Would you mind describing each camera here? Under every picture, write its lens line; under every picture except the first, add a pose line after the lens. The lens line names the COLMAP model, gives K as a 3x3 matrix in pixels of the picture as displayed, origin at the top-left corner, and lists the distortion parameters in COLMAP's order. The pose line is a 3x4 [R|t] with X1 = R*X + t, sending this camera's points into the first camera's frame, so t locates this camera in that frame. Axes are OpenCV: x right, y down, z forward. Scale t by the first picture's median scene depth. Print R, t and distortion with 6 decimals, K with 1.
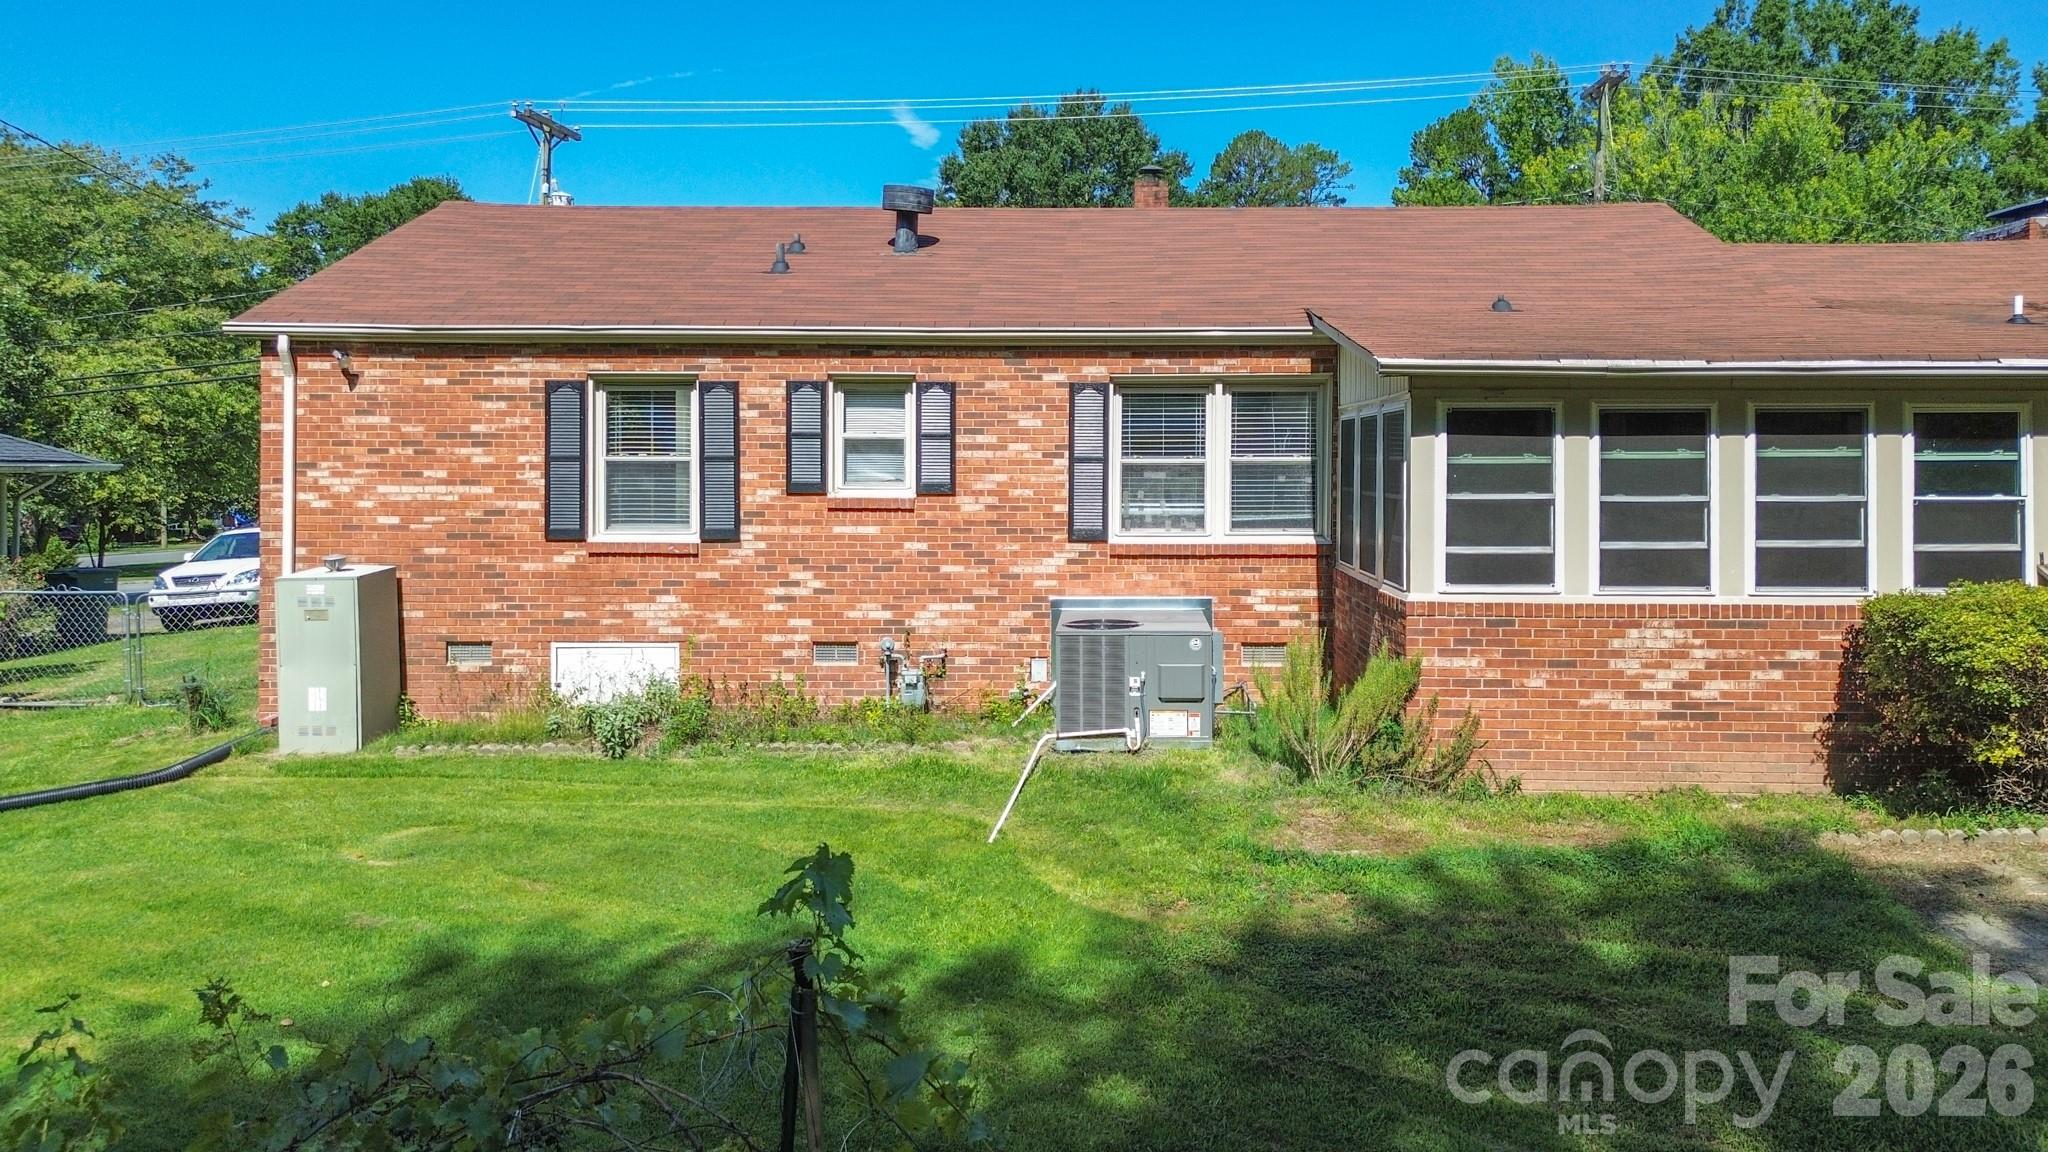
lens RADIAL K [[1551.2, 0, 1045.0], [0, 1551.2, 488.7], [0, 0, 1]] dist [0.084573, -0.092272]
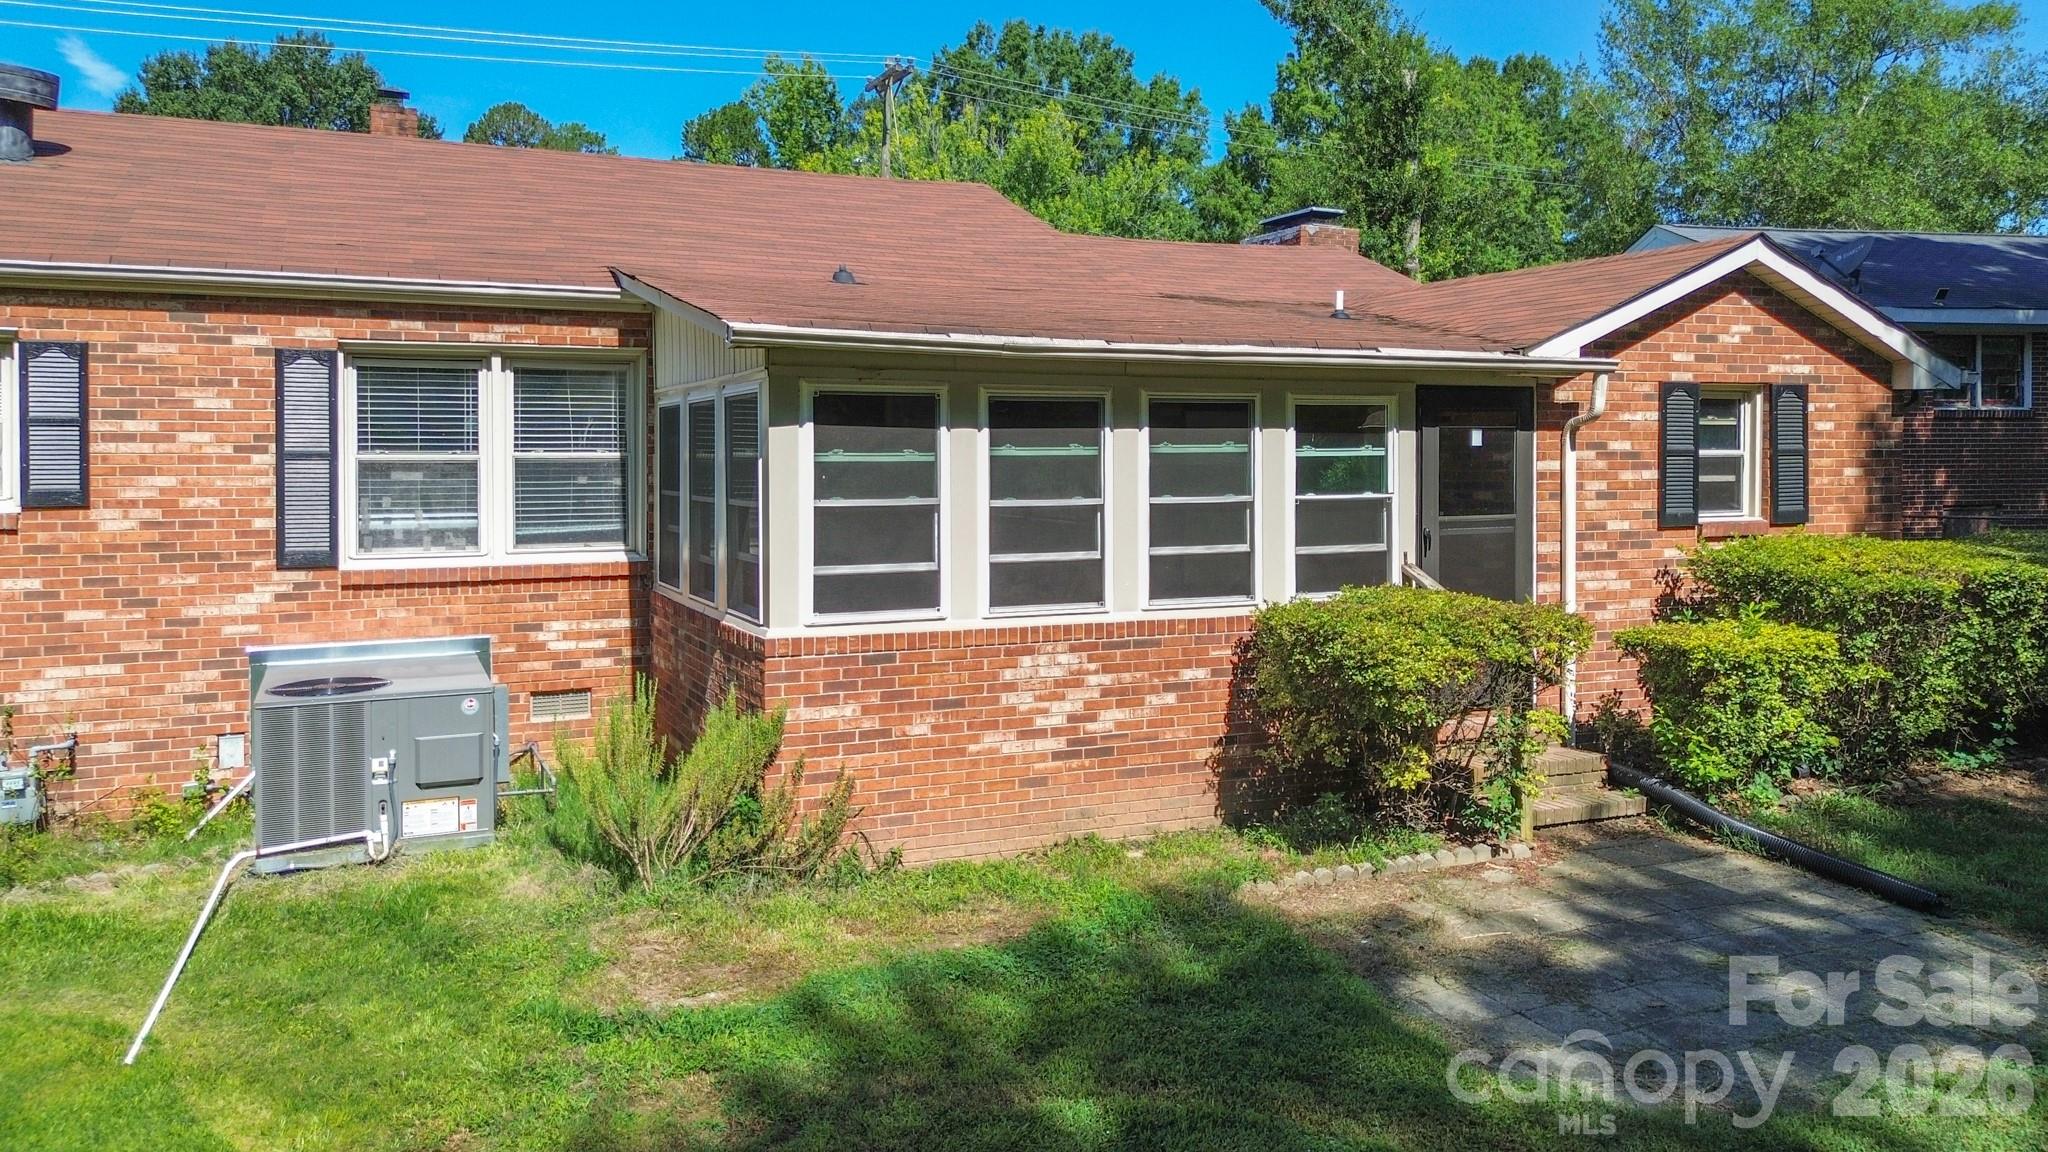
lens RADIAL K [[1551.2, 0, 1045.0], [0, 1551.2, 488.7], [0, 0, 1]] dist [0.084573, -0.092272]
pose [[0.896390, -0.010828, 0.443133, 0.011541], [0.009843, 0.999941, 0.004522, -0.003334], [-0.443156, 0.000308, 0.896444, 0.188101]]
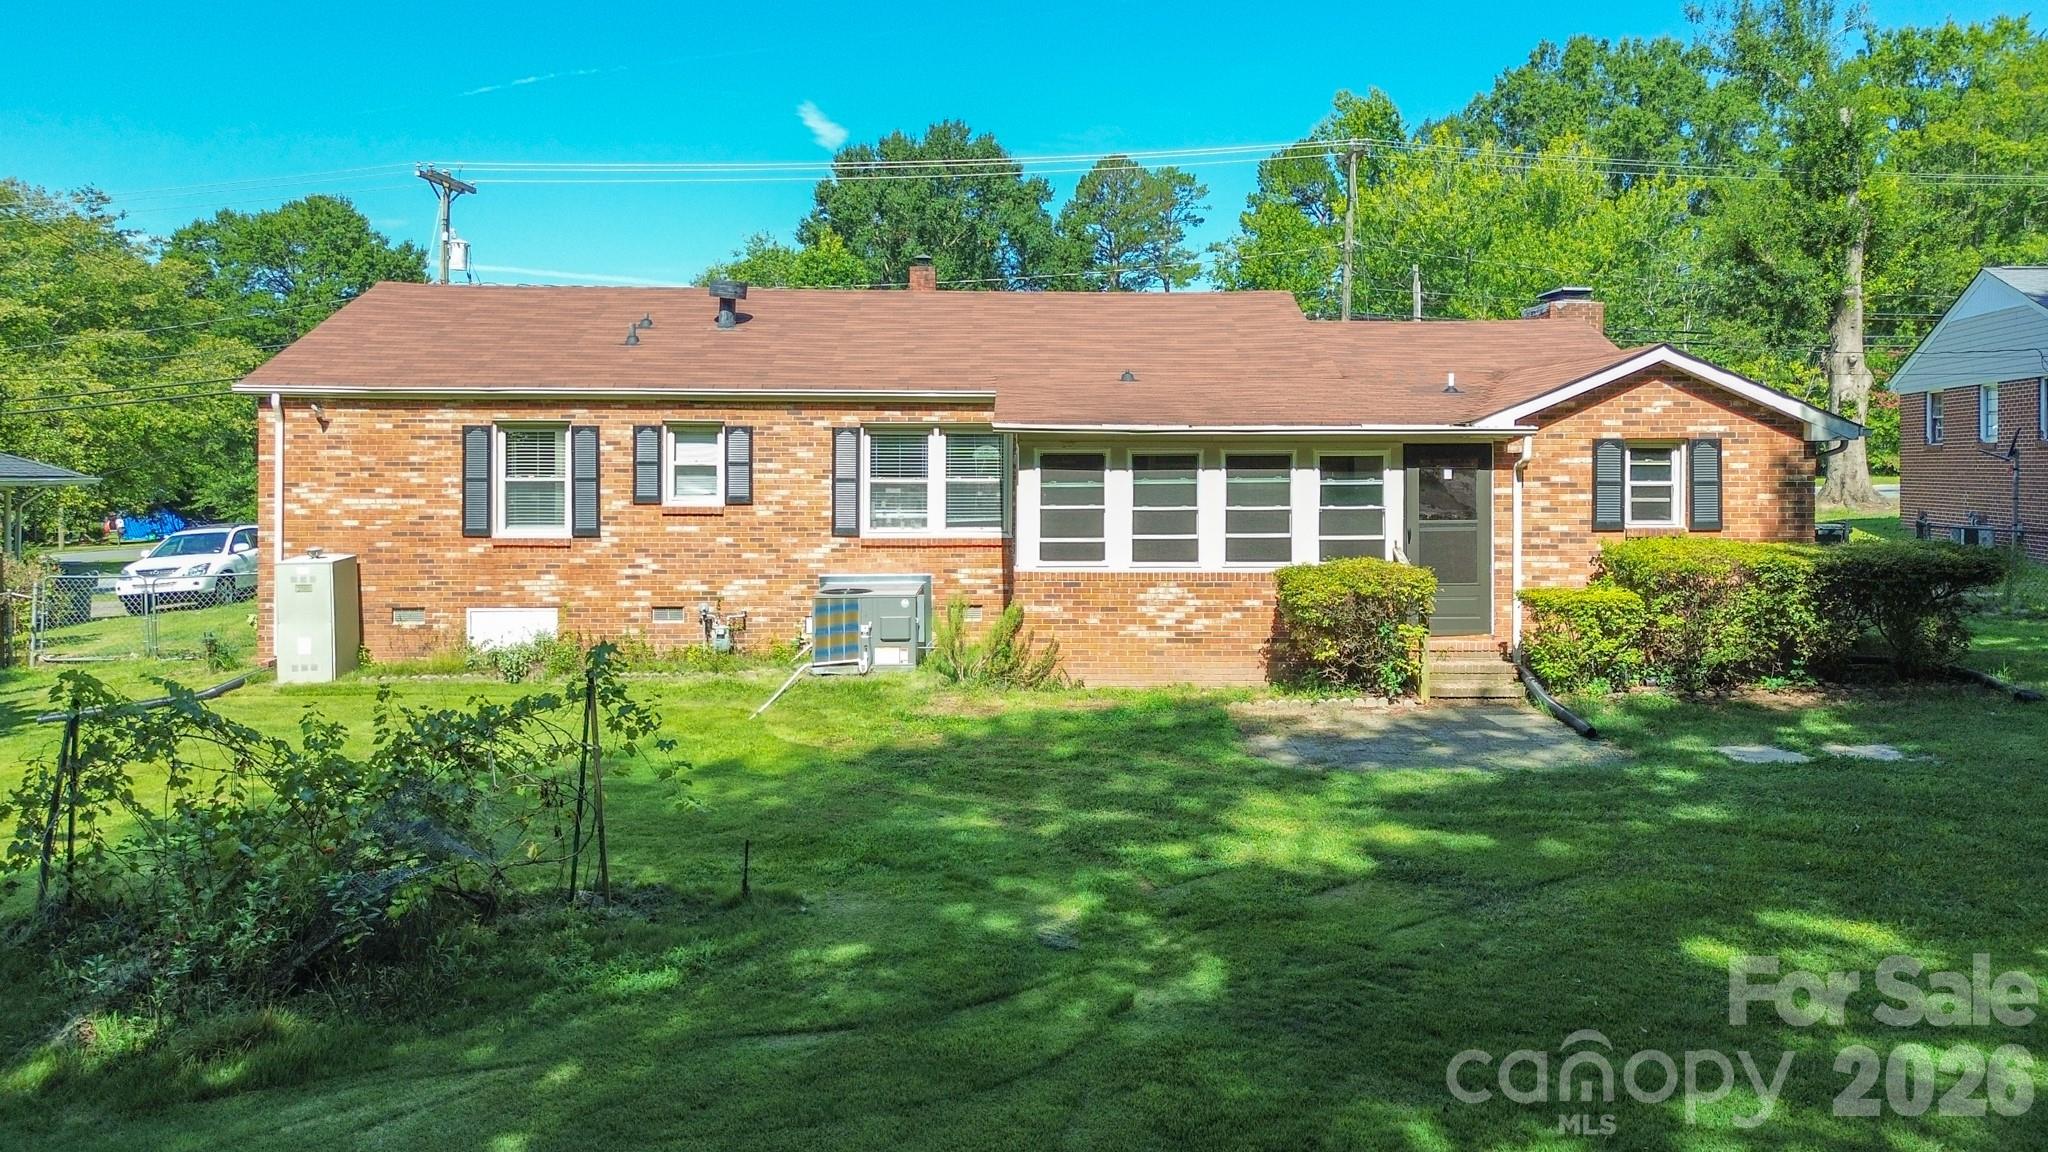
lens RADIAL K [[1574.1, 0, 1035.2], [0, 1574.1, 488.0], [0, 0, 1]] dist [0.094775, -0.120475]
pose [[0.998421, -0.000543, 0.056174, 0.123057], [0.000590, 0.999999, -0.000809, -0.010277], [-0.056173, 0.000841, 0.998421, -0.486225]]
